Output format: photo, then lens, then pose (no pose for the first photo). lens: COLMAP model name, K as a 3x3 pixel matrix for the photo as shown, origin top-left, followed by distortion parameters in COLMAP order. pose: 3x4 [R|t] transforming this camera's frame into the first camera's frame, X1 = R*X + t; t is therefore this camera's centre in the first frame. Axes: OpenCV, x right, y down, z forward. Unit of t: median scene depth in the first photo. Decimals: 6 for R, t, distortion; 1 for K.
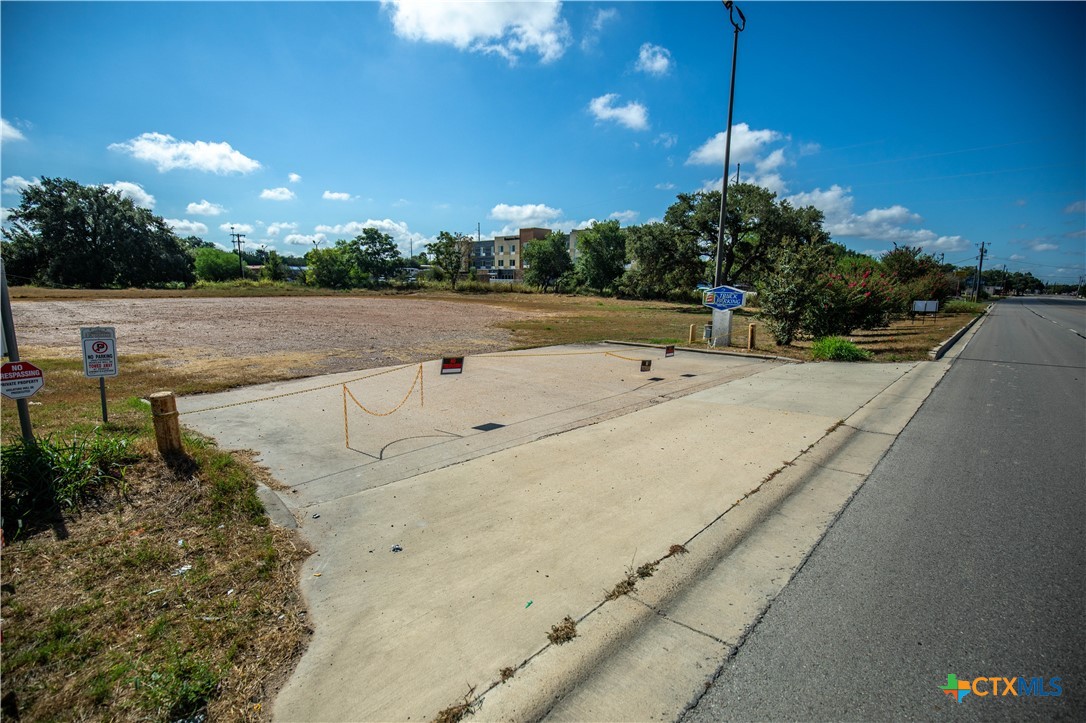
lens RADIAL K [[511.4, 0, 545.4], [0, 511.4, 370.0], [0, 0, 1]] dist [-0.036648, 0.006012]
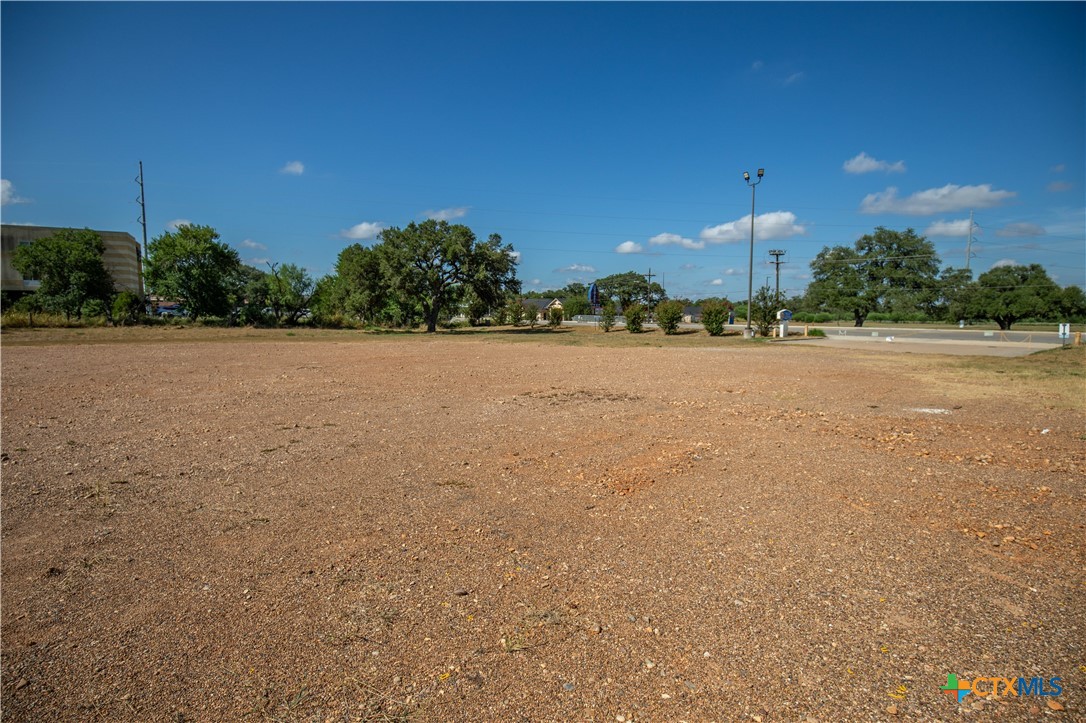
lens RADIAL K [[532.6, 0, 543.6], [0, 532.6, 366.3], [0, 0, 1]] dist [-0.036683, 0.005803]
pose [[0.271898, -0.112995, 0.955669, -0.415823], [0.163555, 0.984061, 0.069818, -0.051032], [-0.948326, 0.137321, 0.286044, 0.273224]]
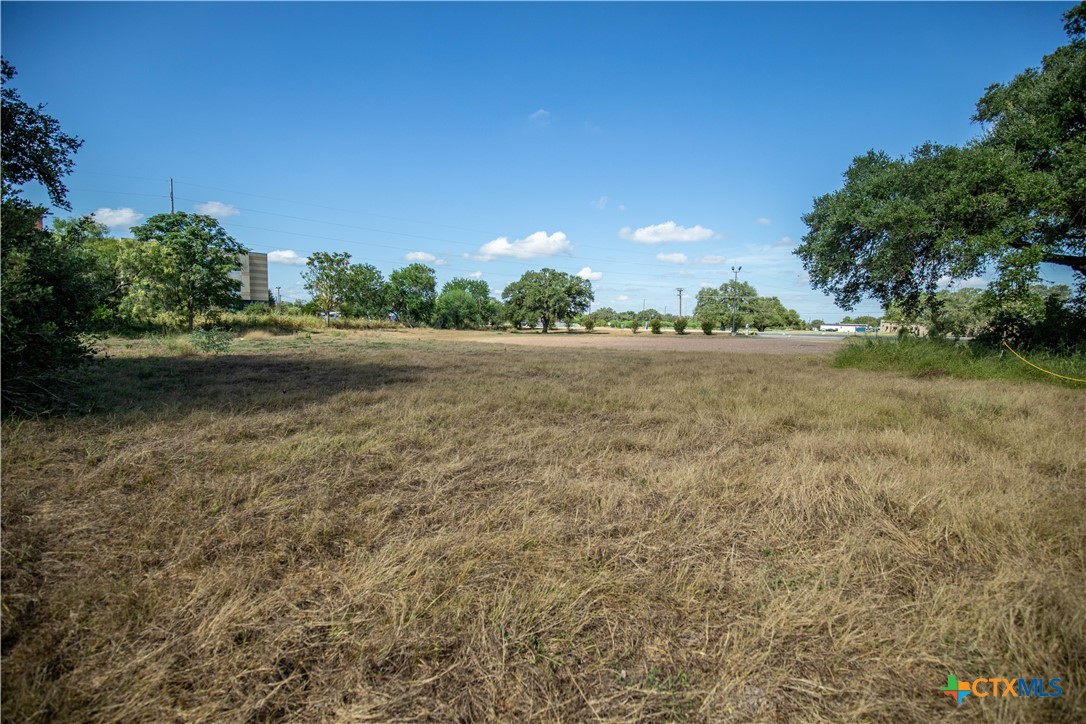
lens RADIAL K [[479.7, 0, 539.7], [0, 479.7, 369.9], [0, 0, 1]] dist [-0.035736, 0.000233]
pose [[-0.109492, -0.123473, 0.986289, -0.851094], [0.147534, 0.979245, 0.138969, -0.139037], [-0.982978, 0.160727, -0.089003, 0.716732]]
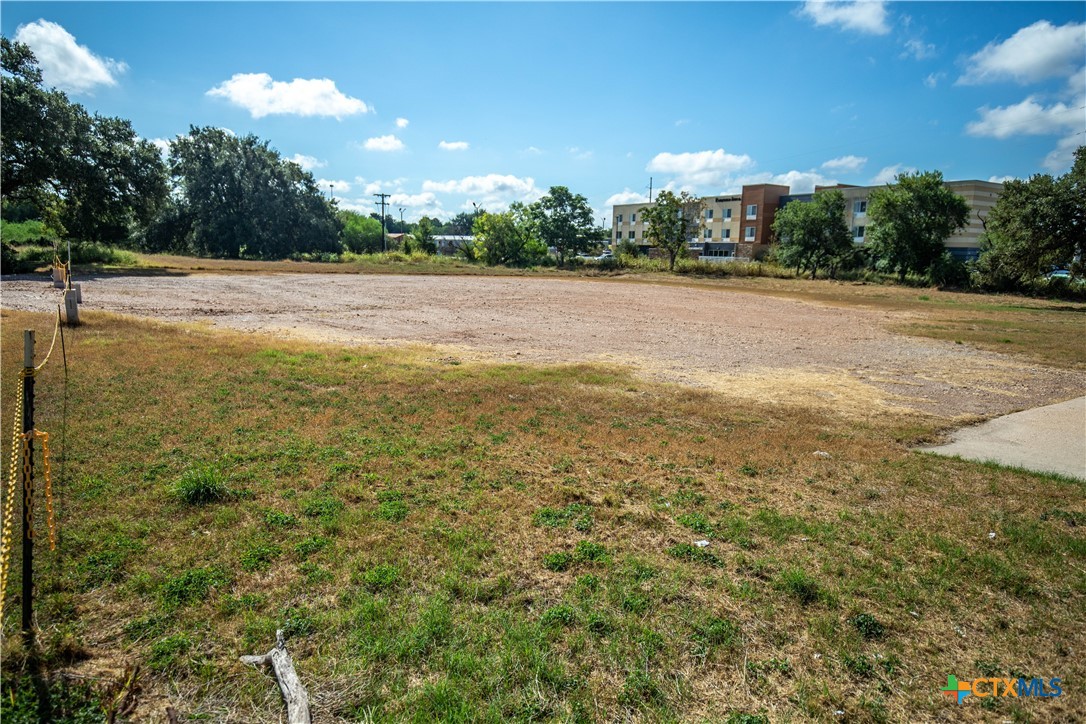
lens RADIAL K [[694.7, 0, 543.0], [0, 694.7, 362.0], [0, 0, 1]] dist [-0.001677, 0.000238]
pose [[0.970034, 0.049345, -0.237905, -0.109499], [-0.054453, 0.998405, -0.014942, -0.003855], [0.236788, 0.027449, 0.971173, 0.005008]]
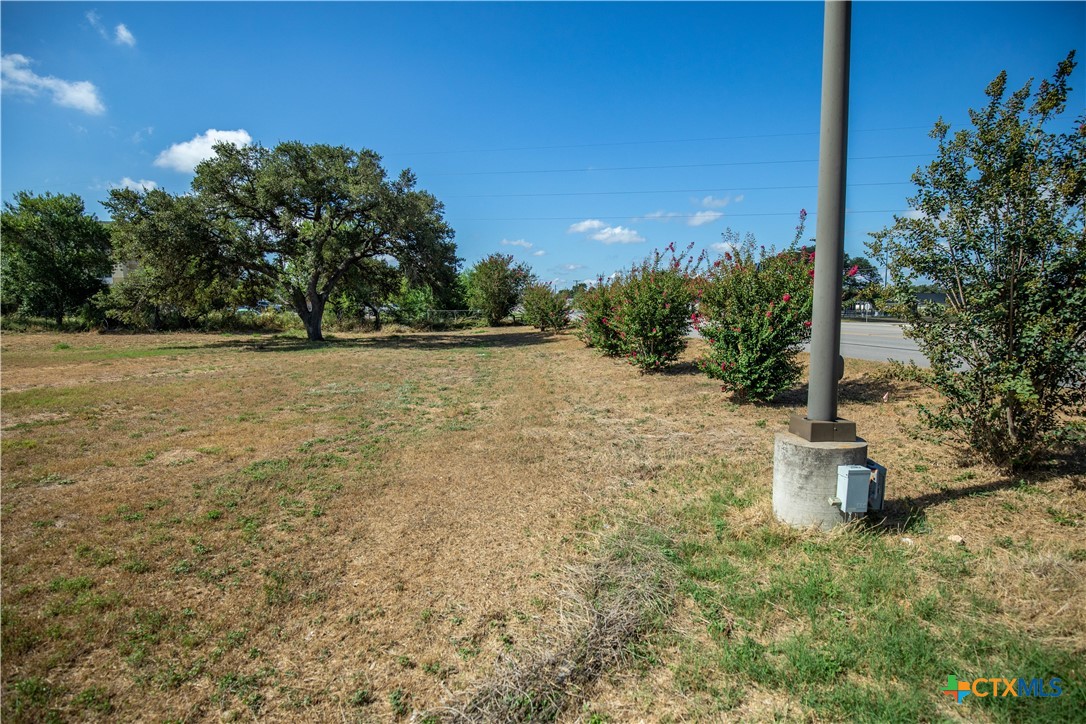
lens RADIAL K [[511.4, 0, 545.4], [0, 511.4, 370.5], [0, 0, 1]] dist [-0.036648, 0.006012]
pose [[0.632489, -0.123405, 0.764676, 0.021455], [0.153052, 0.987674, 0.032798, -0.034017], [-0.759298, 0.096291, 0.643580, 0.225021]]
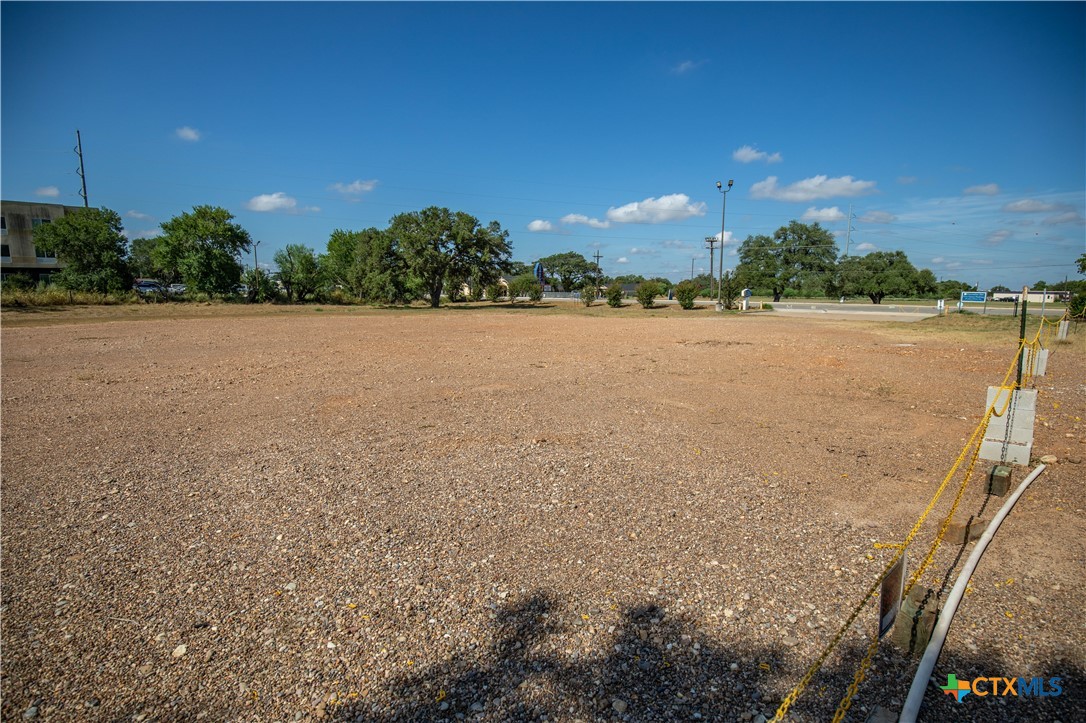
lens RADIAL K [[511.4, 0, 545.4], [0, 511.4, 370.0], [0, 0, 1]] dist [-0.036648, 0.006012]
pose [[0.110829, -0.172193, 0.978809, -0.520656], [0.164112, 0.974526, 0.152858, -0.068592], [-0.980196, 0.143693, 0.136265, 0.355097]]
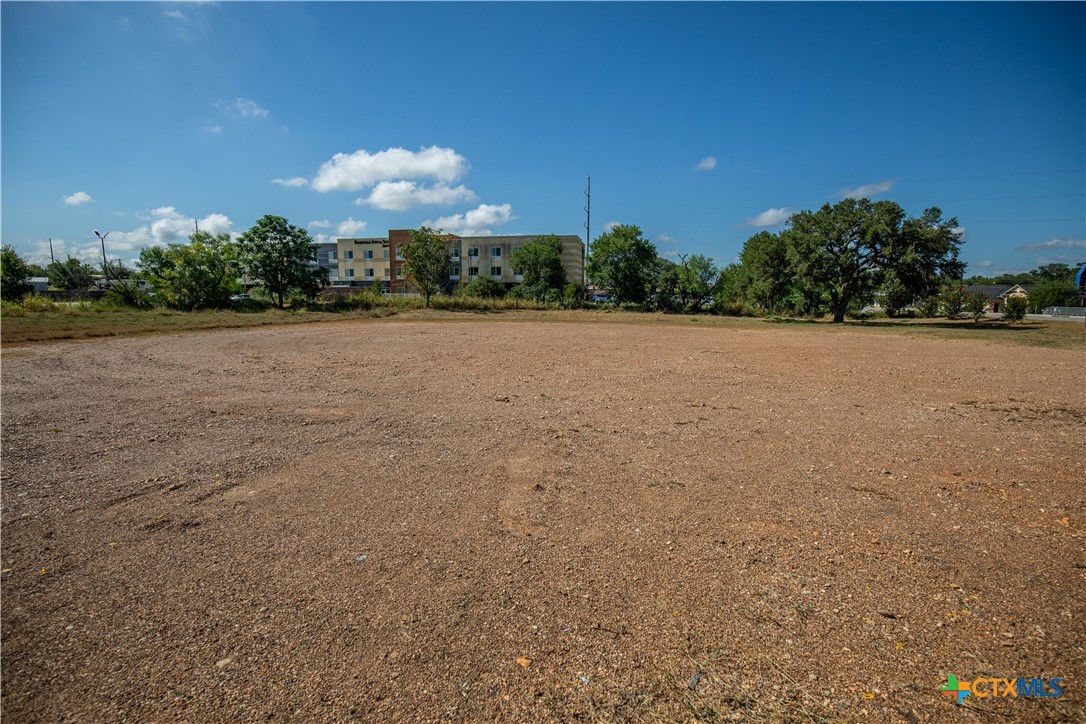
lens RADIAL K [[518.3, 0, 545.1], [0, 518.3, 370.8], [0, 0, 1]] dist [-0.036926, 0.005961]
pose [[0.839983, -0.087799, 0.535462, -0.417740], [0.100632, 0.994910, 0.005272, -0.051392], [-0.533199, 0.049456, 0.844543, 0.275347]]
